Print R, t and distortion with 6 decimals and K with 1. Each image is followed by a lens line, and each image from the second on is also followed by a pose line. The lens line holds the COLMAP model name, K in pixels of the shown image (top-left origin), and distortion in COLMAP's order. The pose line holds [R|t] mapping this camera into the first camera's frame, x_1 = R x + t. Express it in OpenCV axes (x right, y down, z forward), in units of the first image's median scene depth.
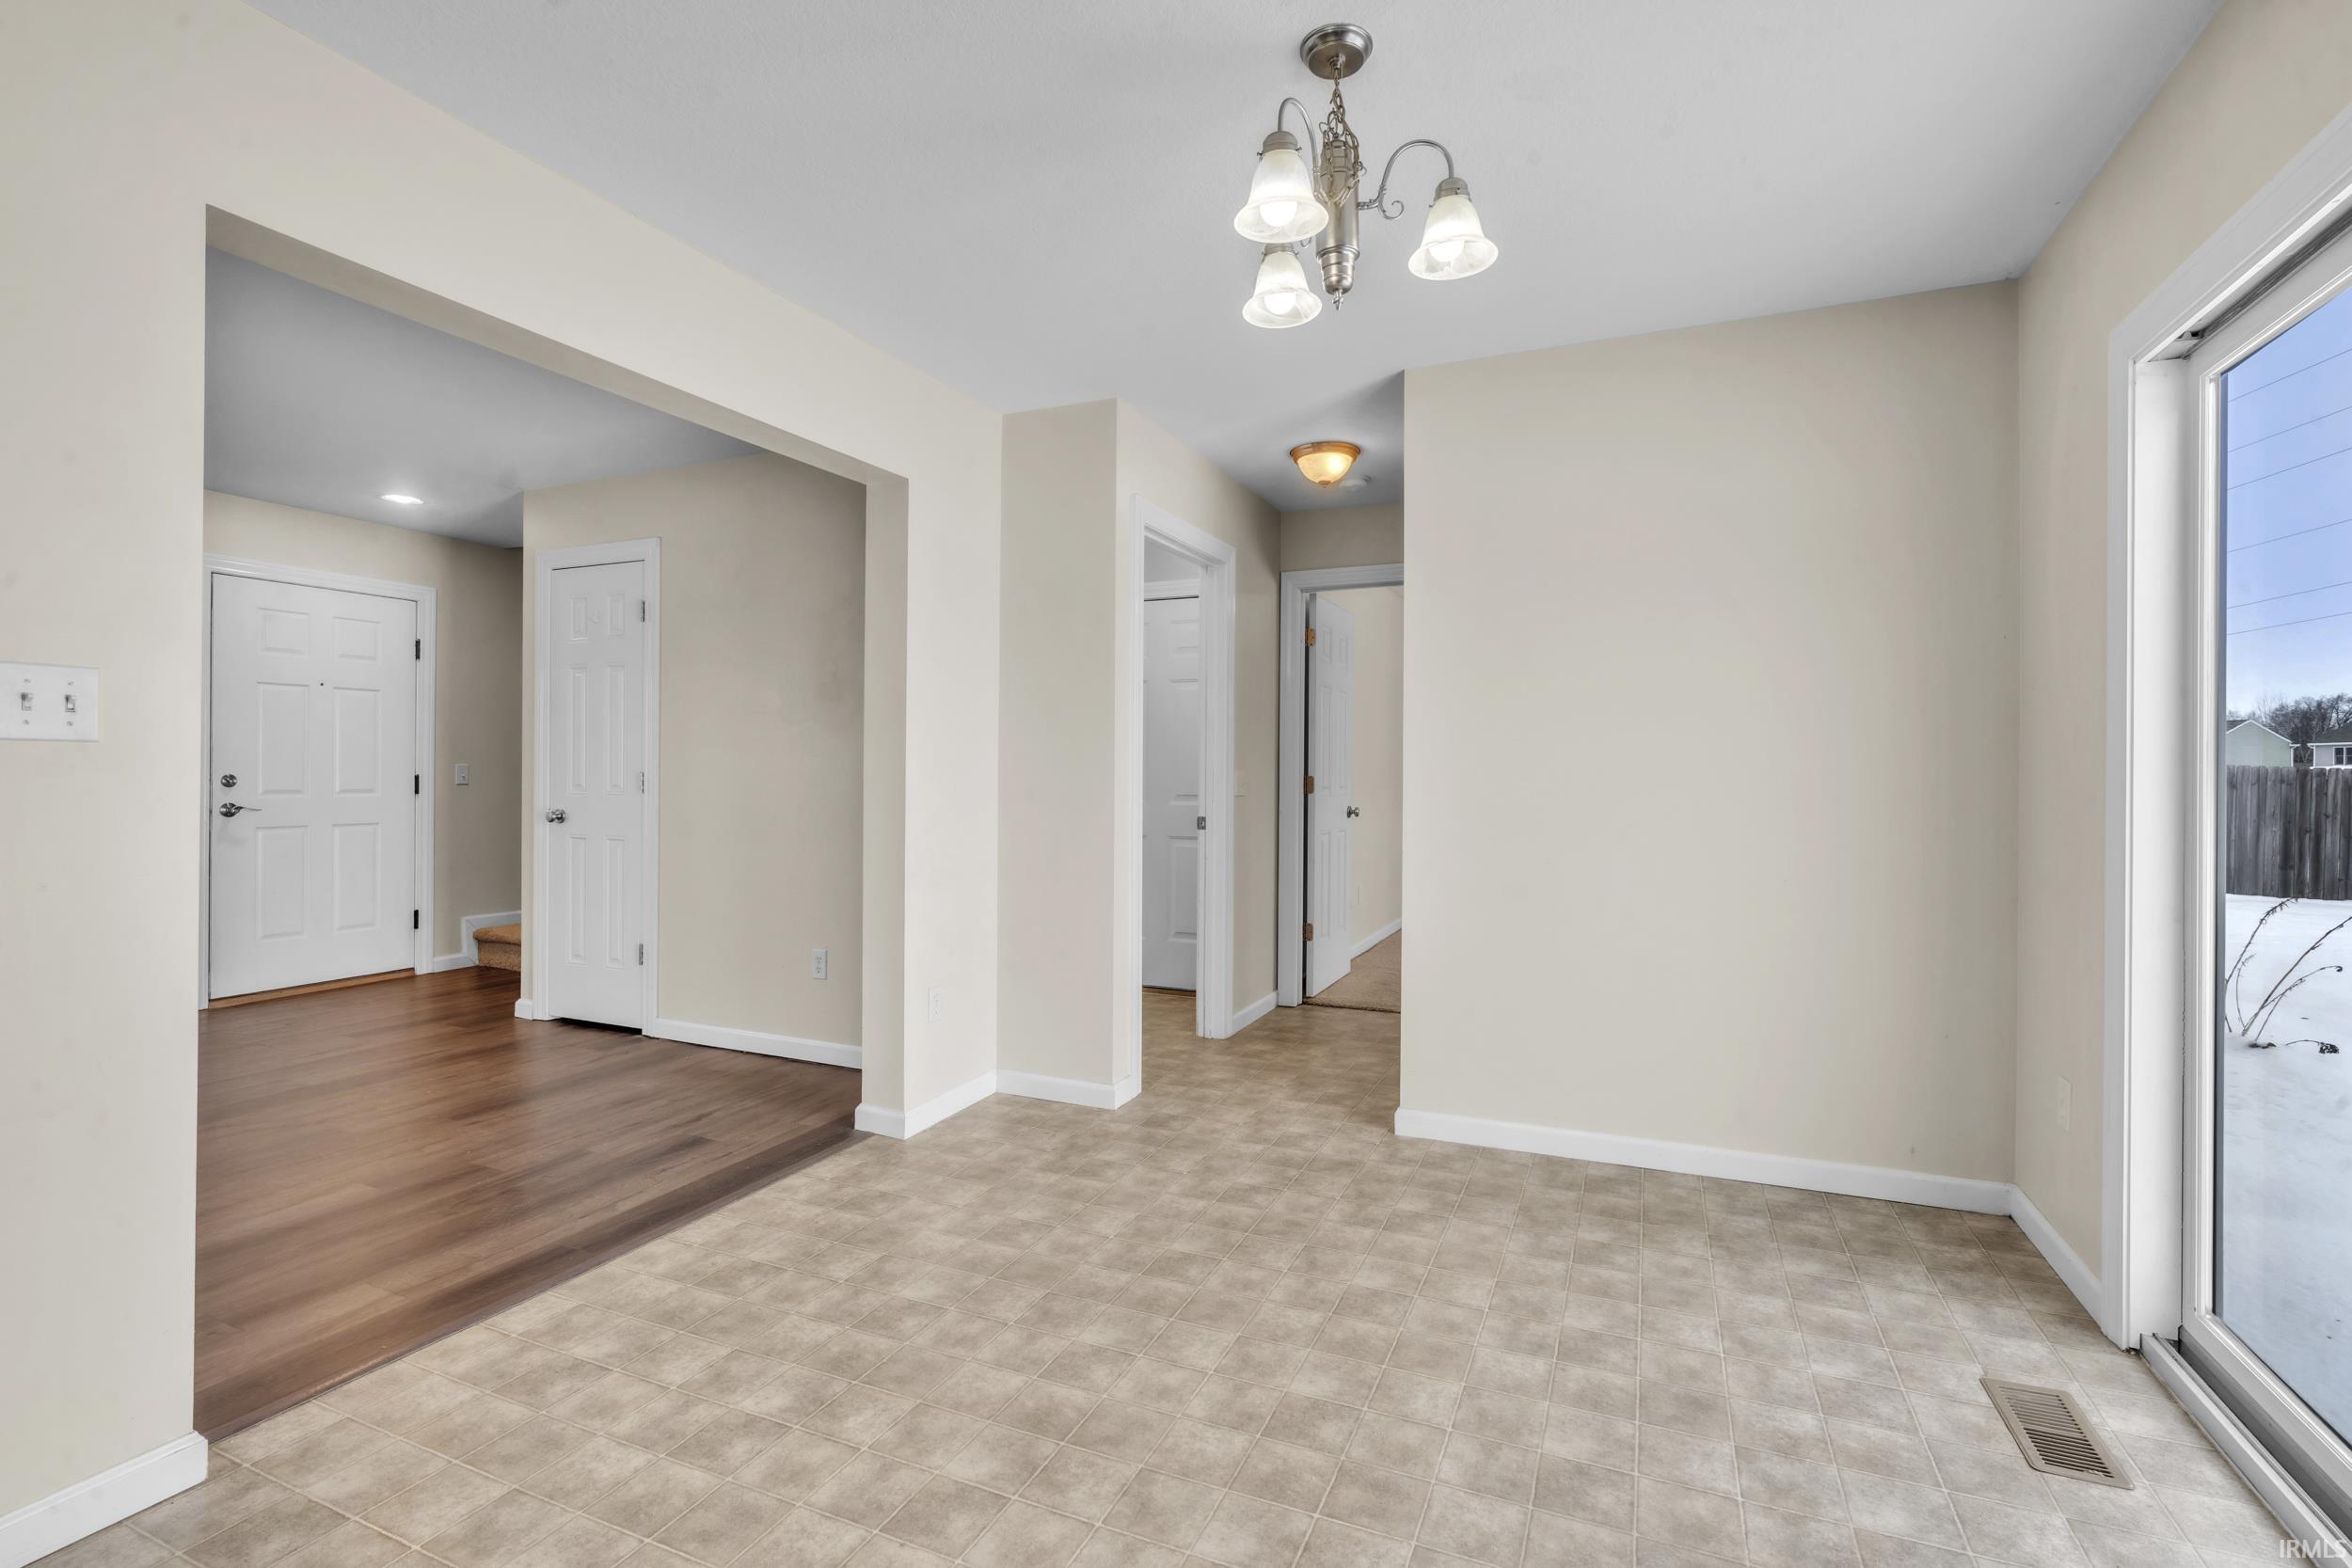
lens RADIAL K [[1050.8, 0, 1192.4], [0, 1050.8, 775.5], [0, 0, 1]] dist [-0.011649, 0.002327]
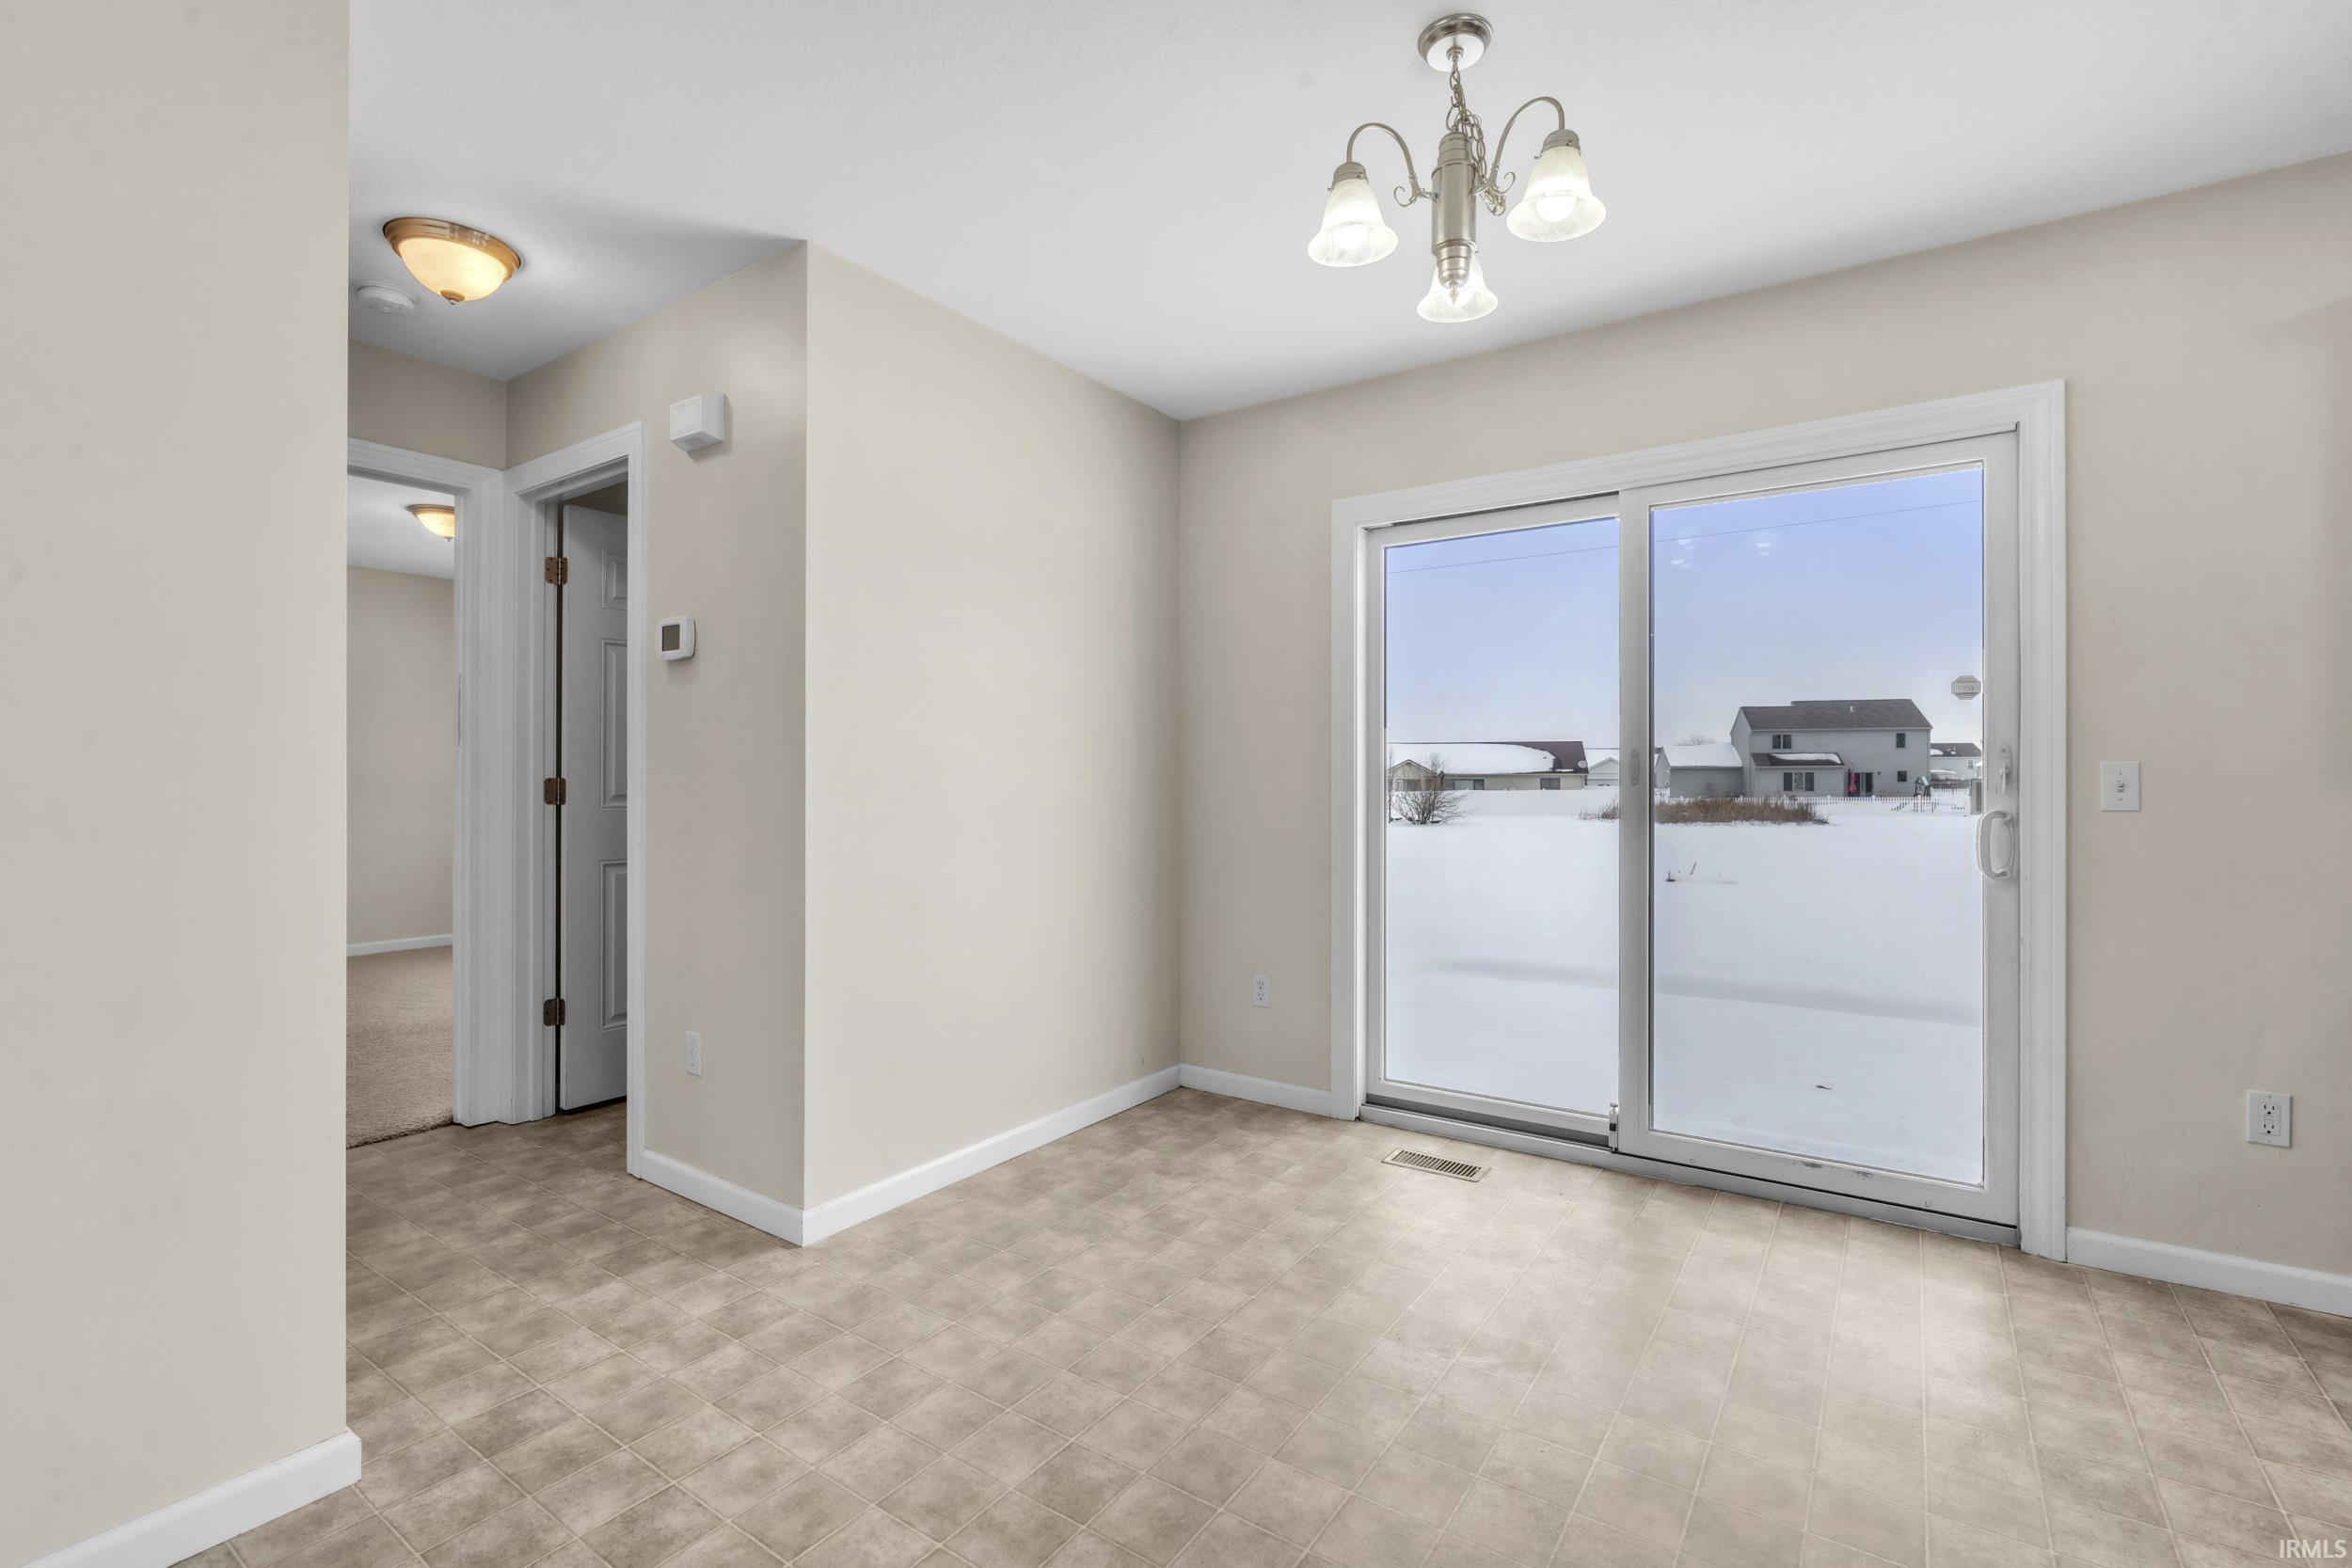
lens RADIAL K [[1050.8, 0, 1182.0], [0, 1050.8, 783.2], [0, 0, 1]] dist [-0.011649, 0.002327]
pose [[0.194233, -0.008952, 0.980915, -0.595042], [-0.002992, 0.999948, 0.009719, -0.002085], [-0.980951, -0.004823, 0.194196, 0.705101]]
